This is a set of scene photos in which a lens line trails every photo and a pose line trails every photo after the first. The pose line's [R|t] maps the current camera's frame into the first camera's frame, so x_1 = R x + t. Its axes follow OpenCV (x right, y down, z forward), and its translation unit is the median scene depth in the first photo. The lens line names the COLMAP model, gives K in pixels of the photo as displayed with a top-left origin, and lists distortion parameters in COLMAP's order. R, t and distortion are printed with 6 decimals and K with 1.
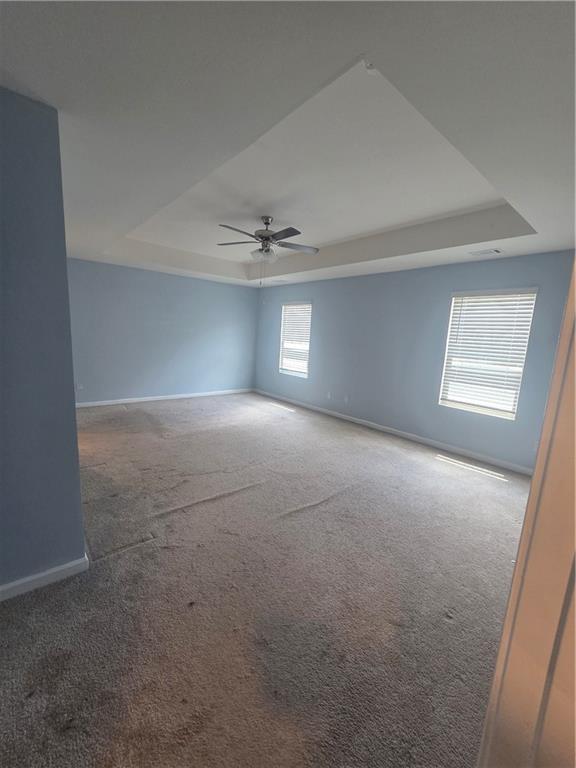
lens RADIAL K [[315.9, 0, 284.7], [0, 315.9, 387.8], [0, 0, 1]] dist [0.001657, 0.001409]
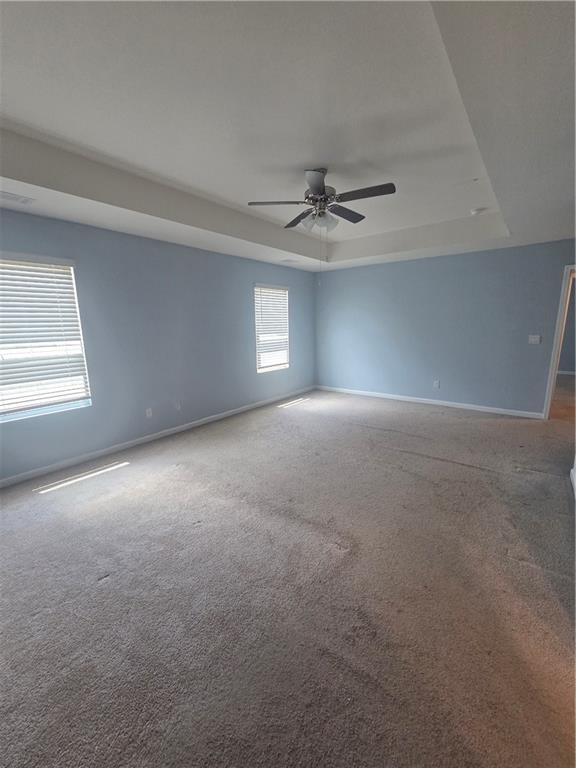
lens RADIAL K [[315.9, 0, 293.9], [0, 315.9, 386.2], [0, 0, 1]] dist [0.001657, 0.001409]
pose [[-0.233662, -0.231350, 0.944394, -0.751722], [0.172535, 0.946001, 0.274432, -0.219886], [-0.956888, 0.227065, -0.181129, 1.121742]]
